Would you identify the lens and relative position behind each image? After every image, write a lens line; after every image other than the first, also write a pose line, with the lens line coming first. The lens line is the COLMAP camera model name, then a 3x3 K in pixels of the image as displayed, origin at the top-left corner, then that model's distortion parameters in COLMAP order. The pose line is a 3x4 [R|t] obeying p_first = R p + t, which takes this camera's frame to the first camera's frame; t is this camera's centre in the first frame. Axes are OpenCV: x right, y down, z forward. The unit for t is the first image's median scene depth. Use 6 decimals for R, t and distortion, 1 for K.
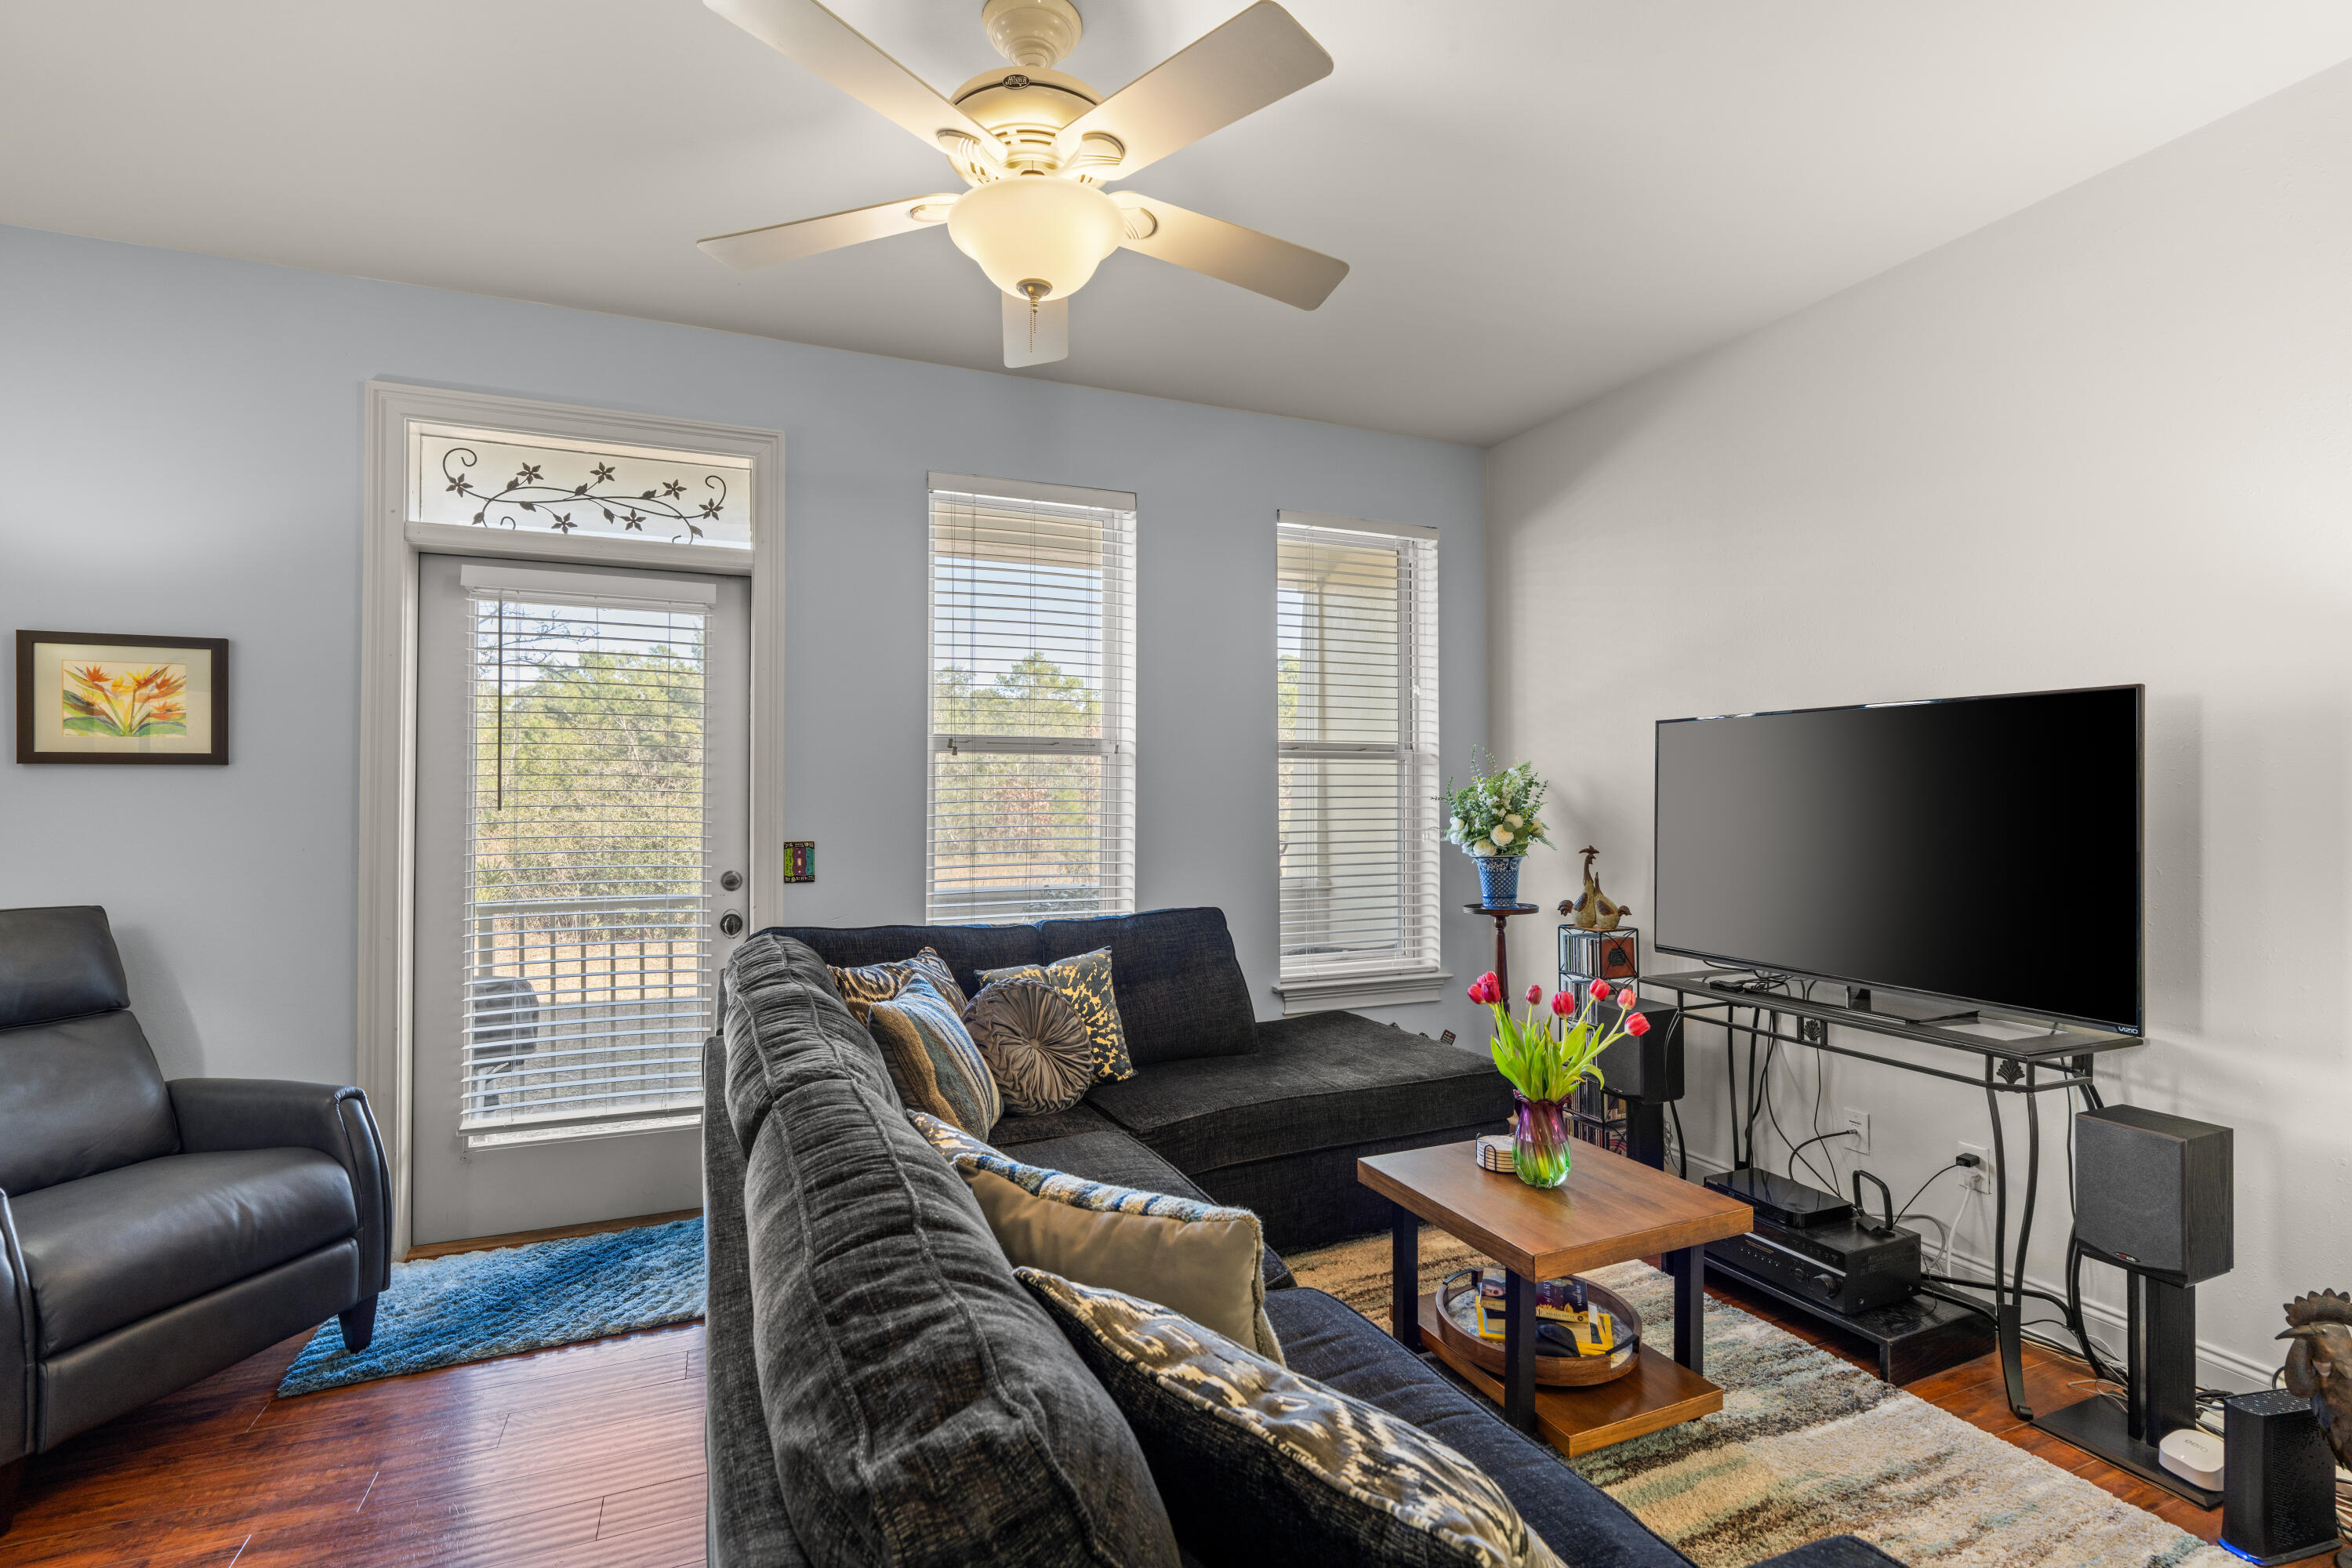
lens RADIAL K [[1068.2, 0, 1186.3], [0, 1068.2, 784.3], [0, 0, 1]] dist [-0.008286, 0.002709]
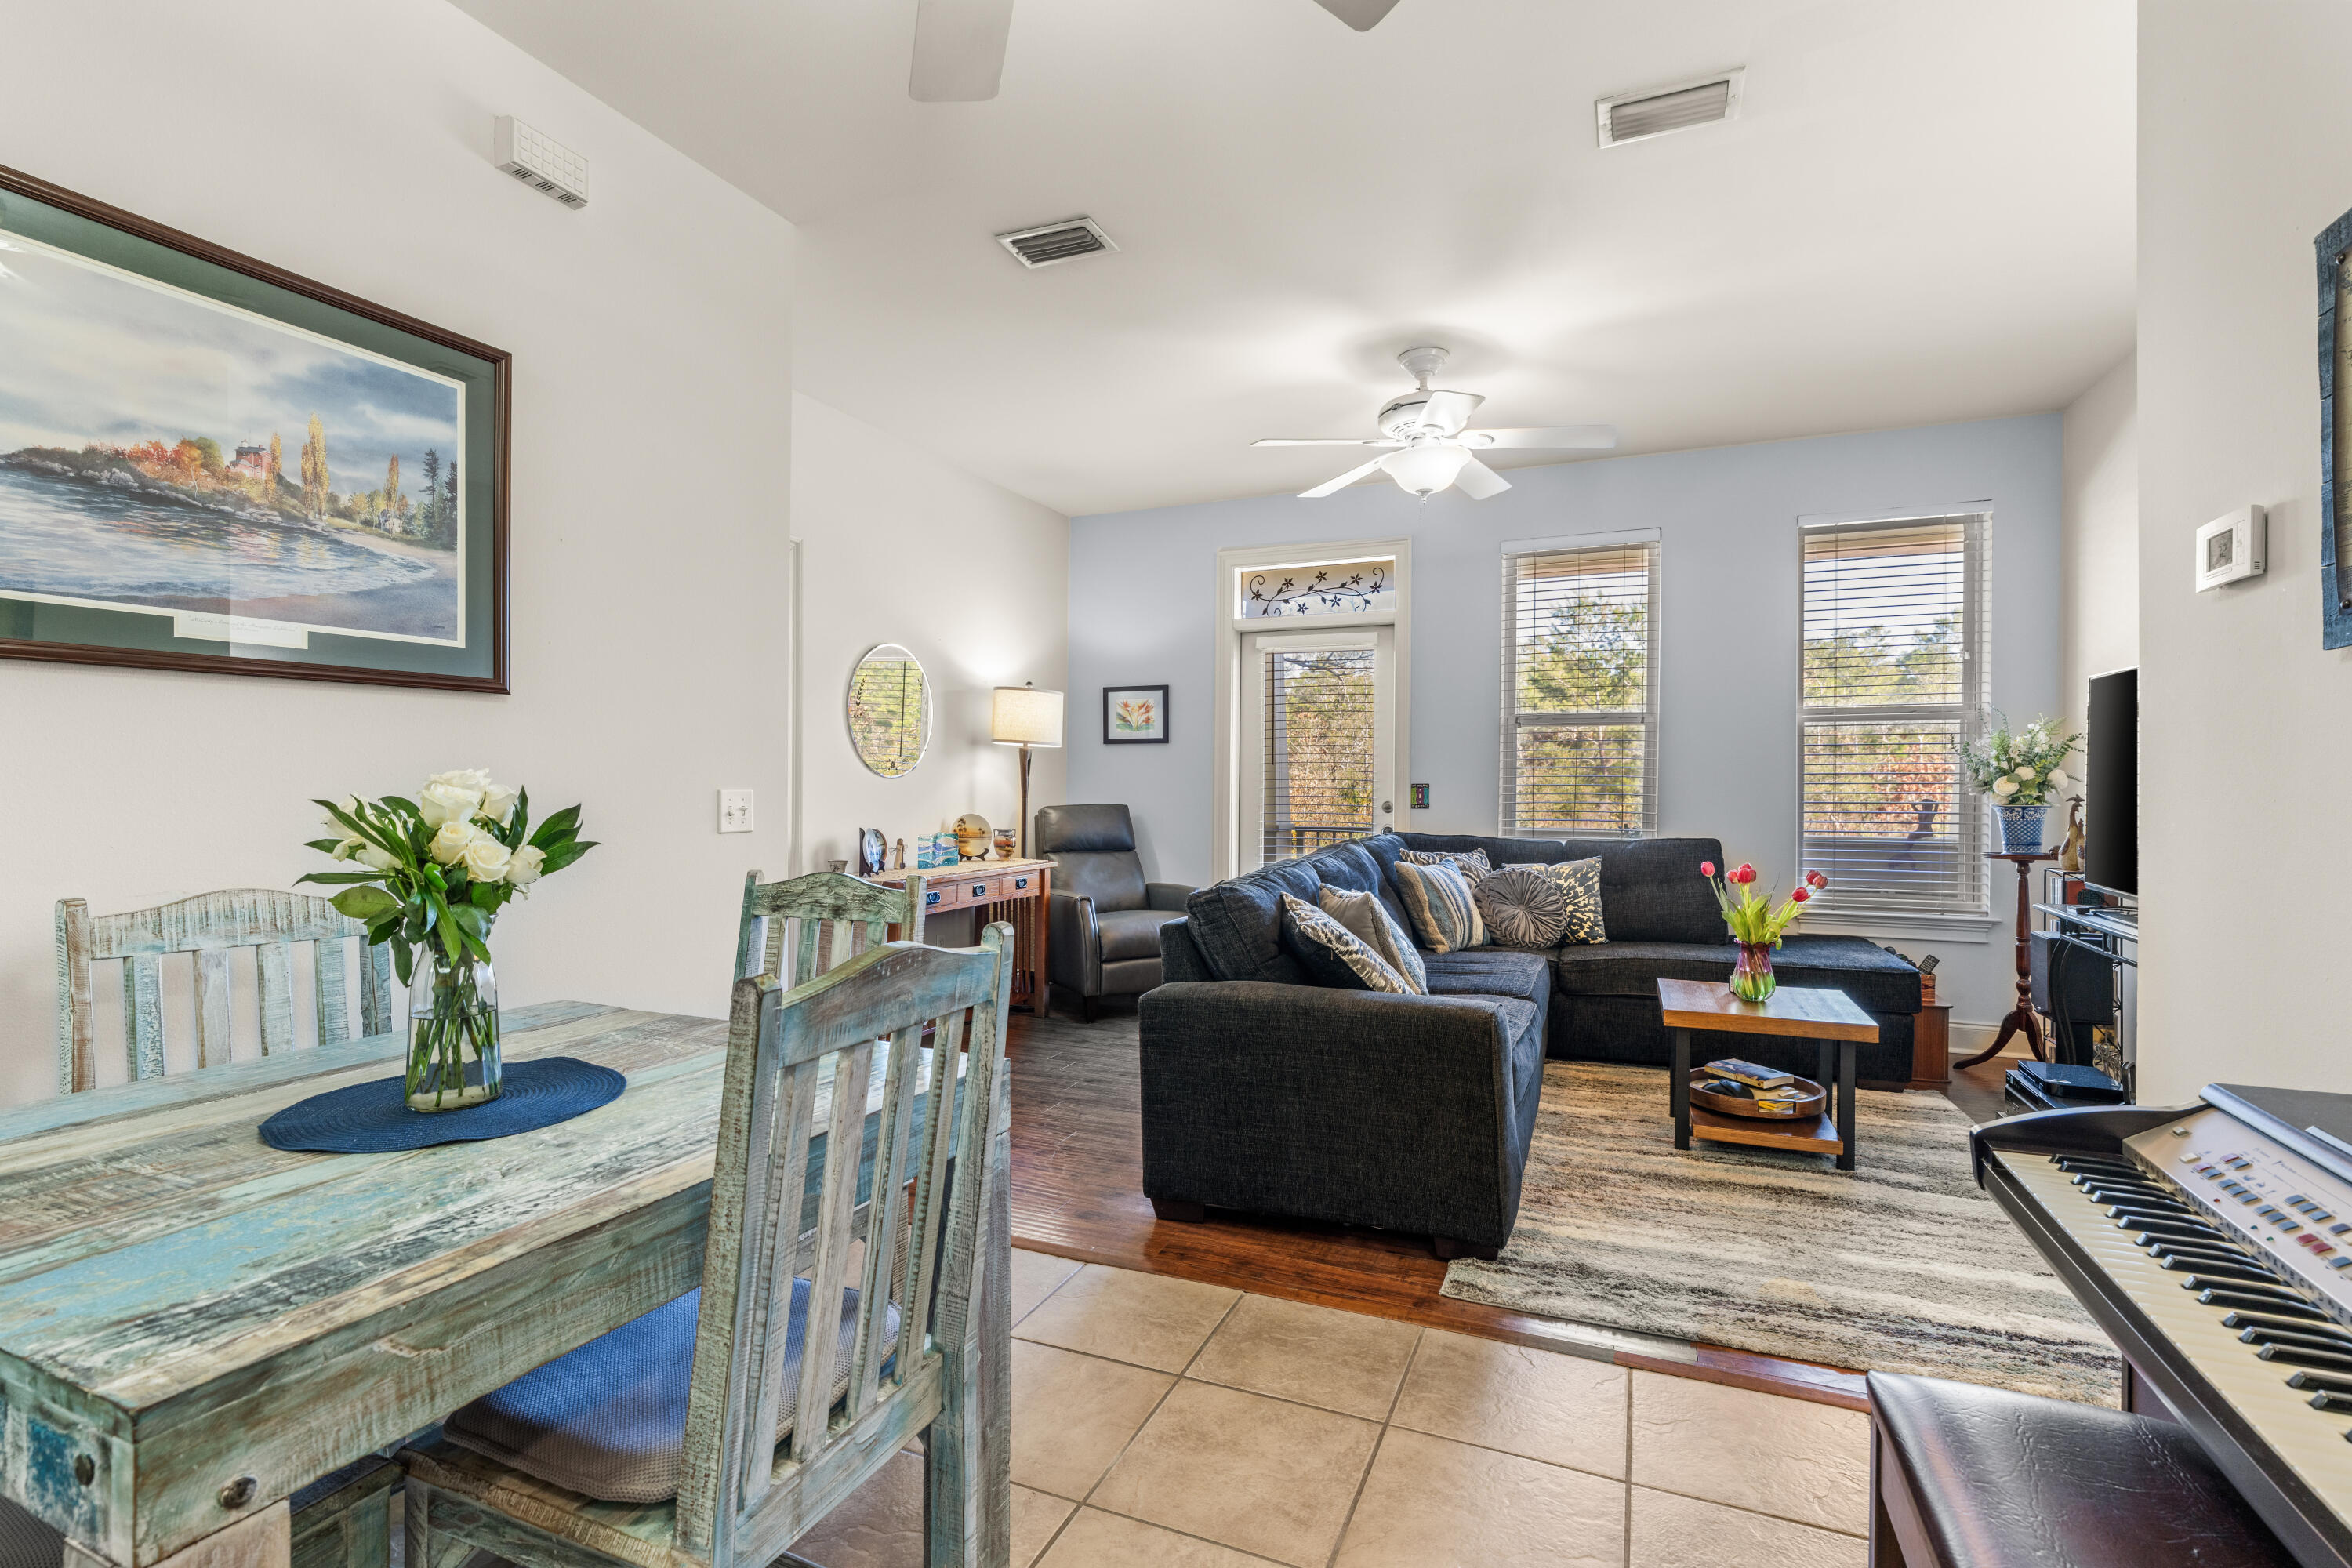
lens RADIAL K [[1068.2, 0, 1172.3], [0, 1068.2, 780.8], [0, 0, 1]] dist [-0.008286, 0.002709]
pose [[0.690990, 0.003444, -0.722856, 0.602300], [0.006555, 0.999918, 0.011030, 0.030481], [0.722834, -0.012360, 0.690911, -0.442708]]
